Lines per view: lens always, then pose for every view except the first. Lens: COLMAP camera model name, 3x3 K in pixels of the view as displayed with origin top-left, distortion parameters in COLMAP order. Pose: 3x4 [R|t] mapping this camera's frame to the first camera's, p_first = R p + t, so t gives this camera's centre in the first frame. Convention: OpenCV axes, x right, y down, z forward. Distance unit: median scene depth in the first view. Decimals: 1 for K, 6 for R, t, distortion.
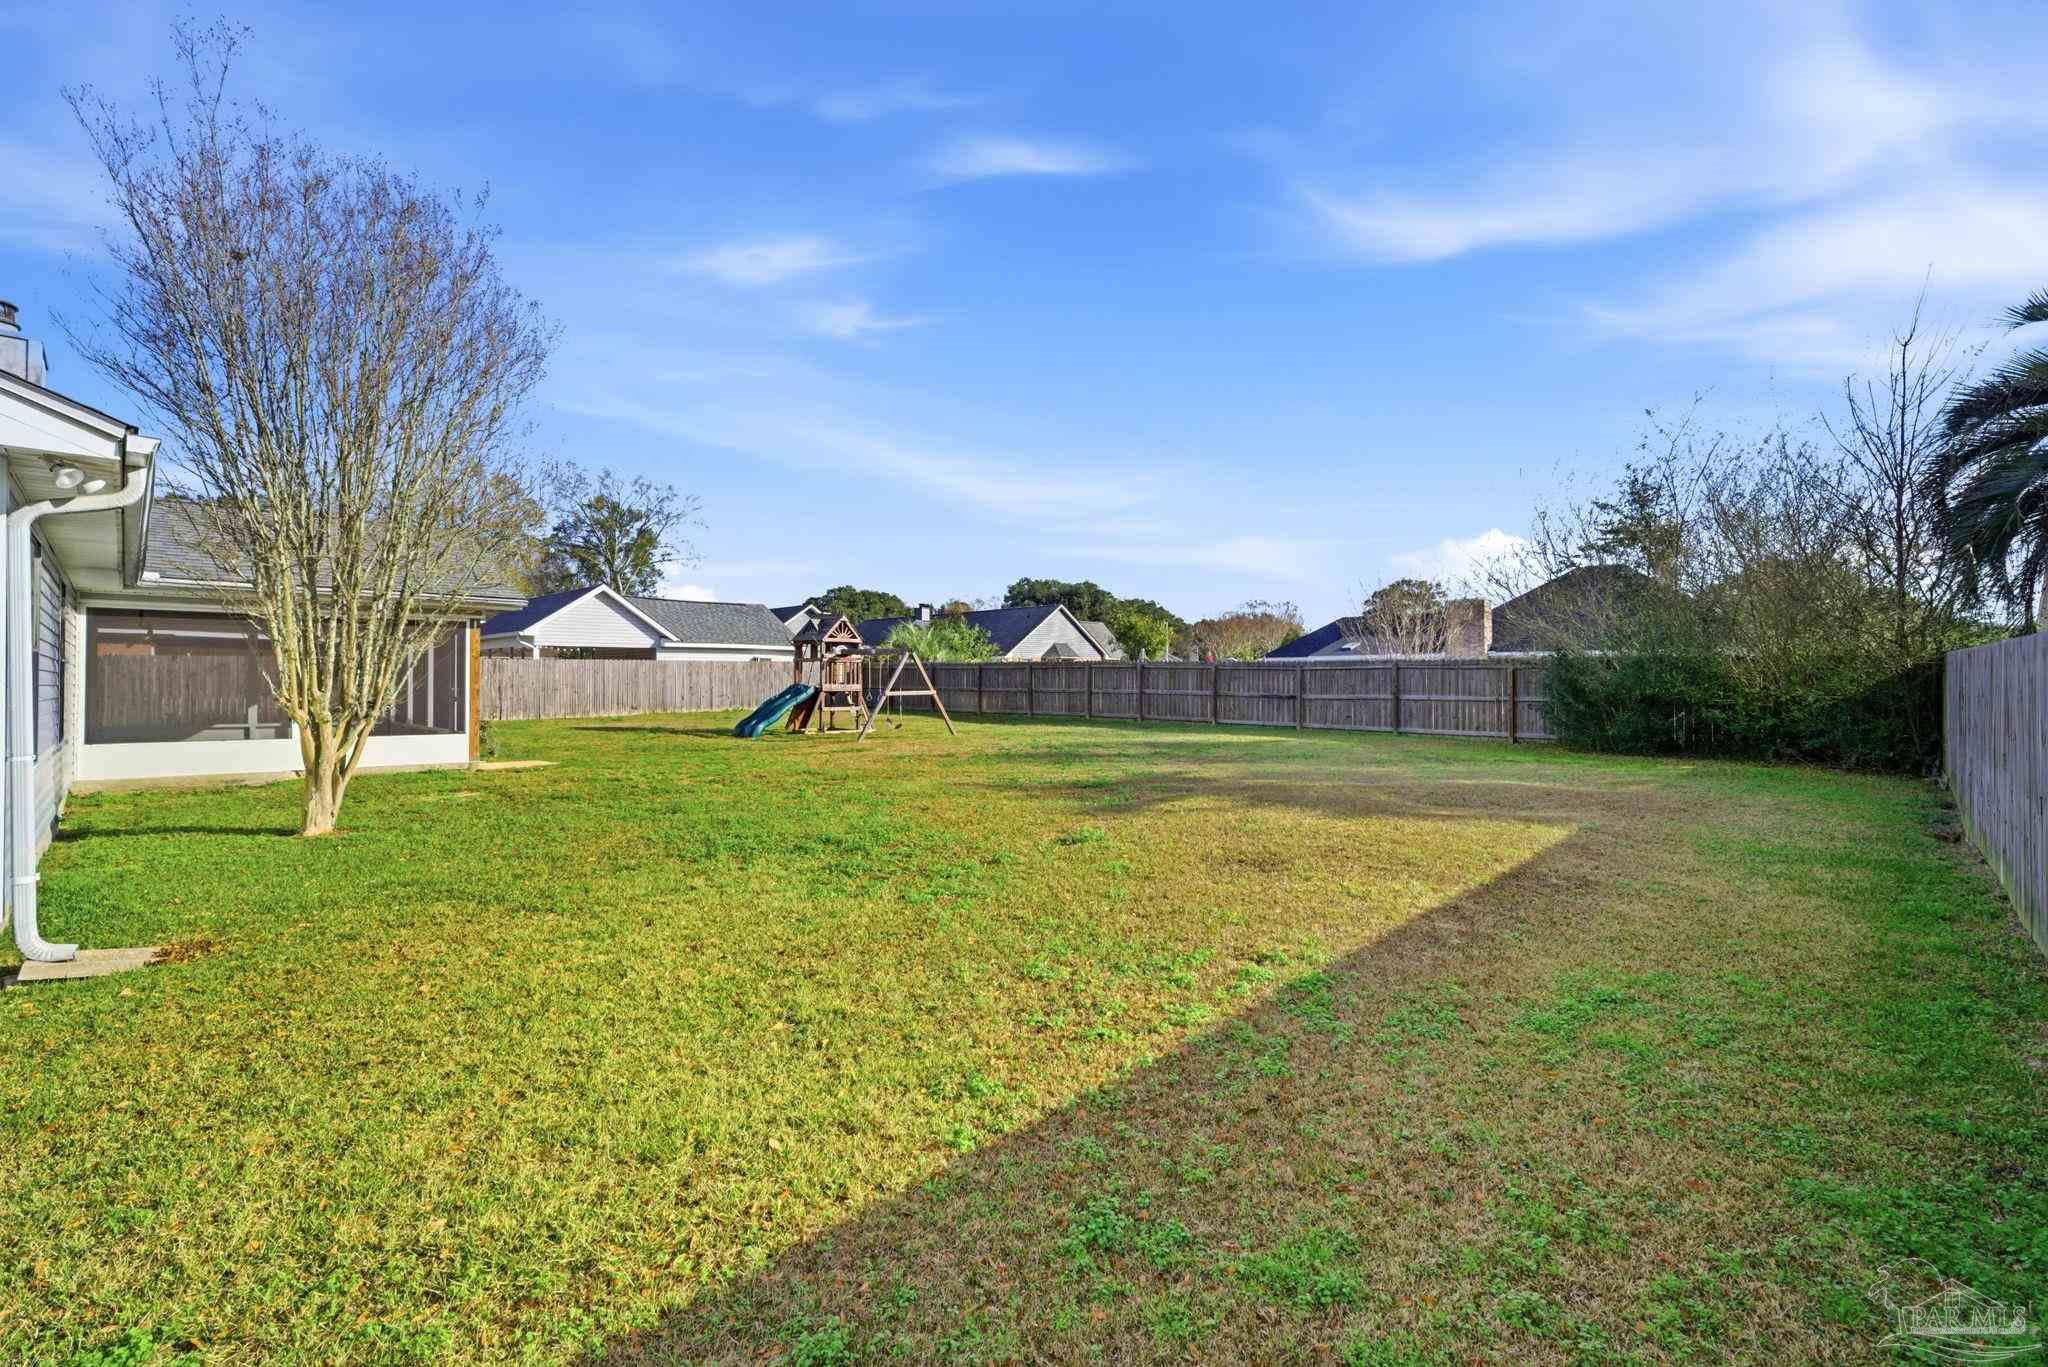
lens RADIAL K [[867.8, 0, 1025.9], [0, 867.8, 676.8], [0, 0, 1]] dist [-0.018665, 0.005752]
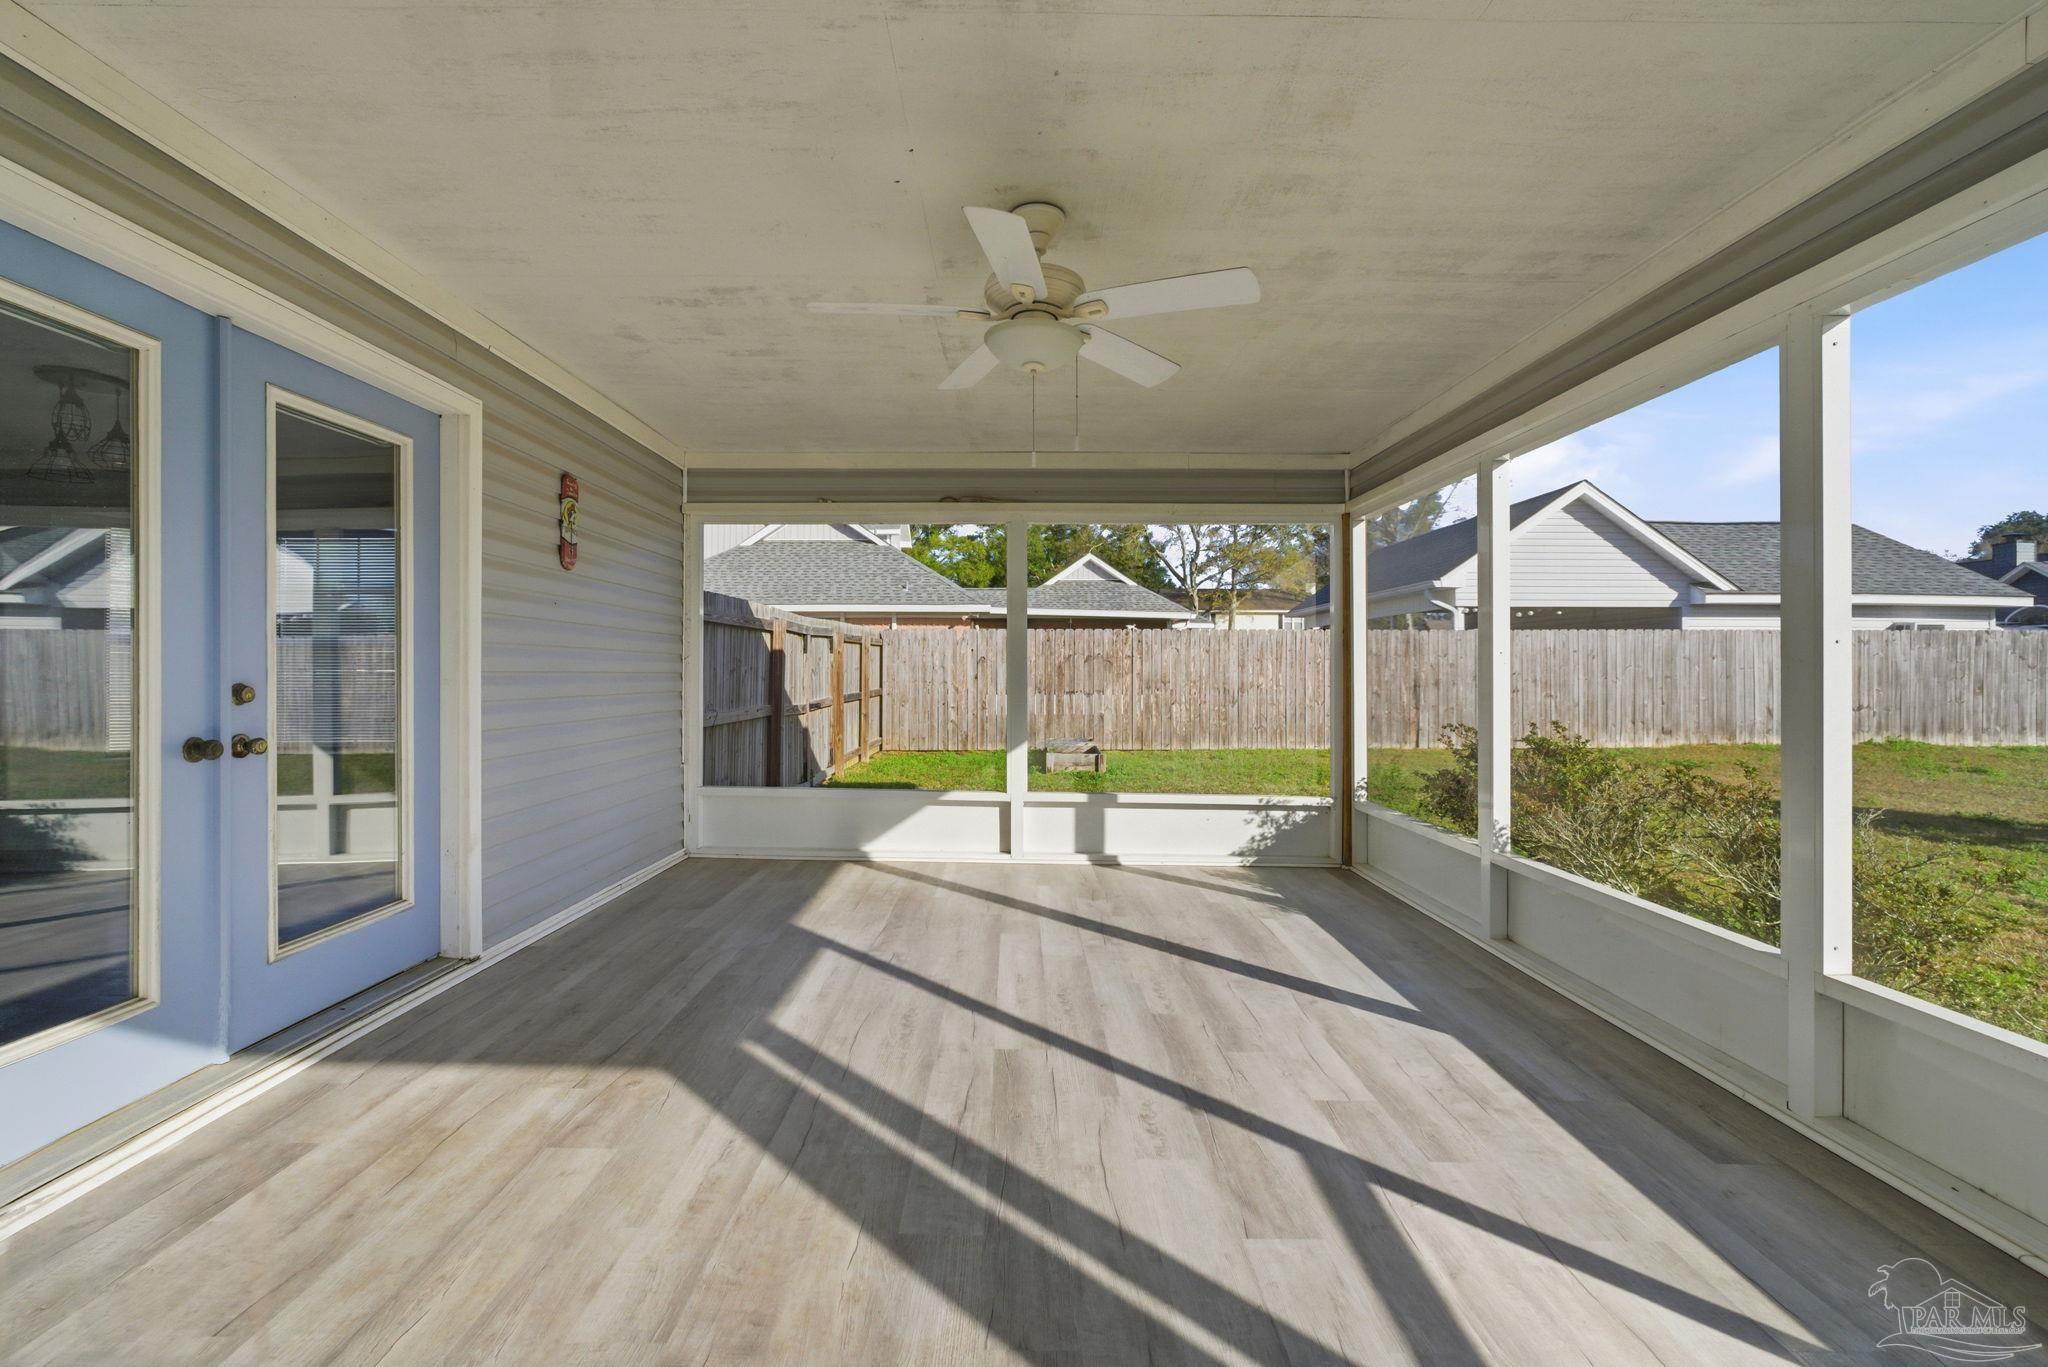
lens RADIAL K [[867.8, 0, 1025.9], [0, 867.8, 676.8], [0, 0, 1]] dist [-0.018665, 0.005752]
pose [[0.701665, 0.009019, -0.712450, -0.371291], [-0.003542, 0.999952, 0.009169, 0.003411], [0.712498, -0.003910, 0.701663, 0.431821]]
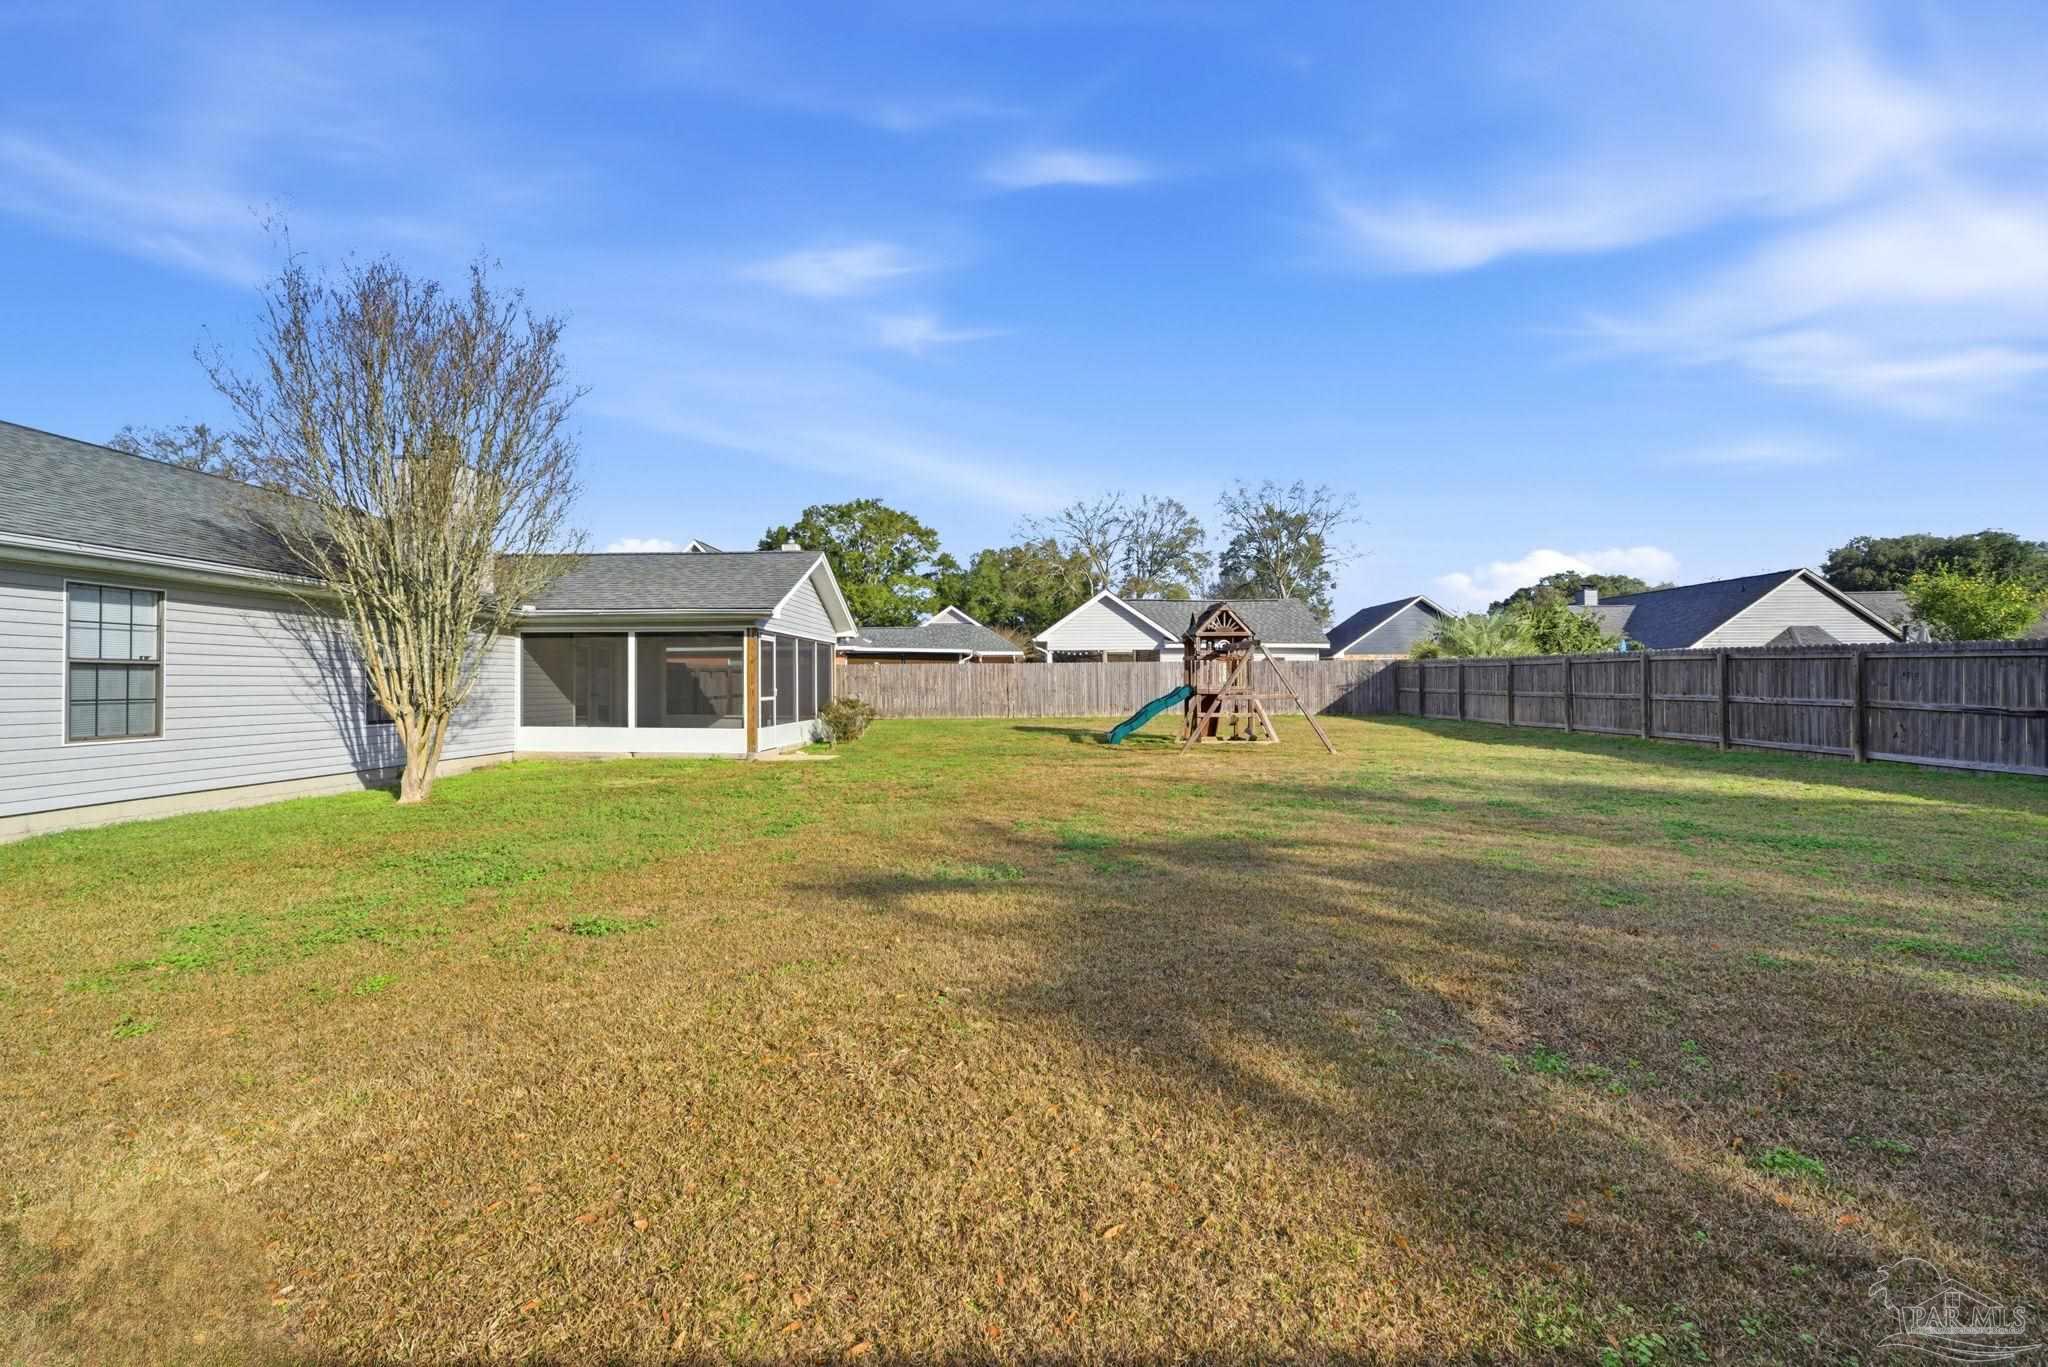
lens RADIAL K [[867.8, 0, 1025.9], [0, 867.8, 676.8], [0, 0, 1]] dist [-0.018665, 0.005752]
pose [[0.688557, -0.006191, -0.725155, 0.203587], [0.002930, 0.999979, -0.005755, 0.003391], [0.725176, 0.001838, 0.688561, 0.223382]]
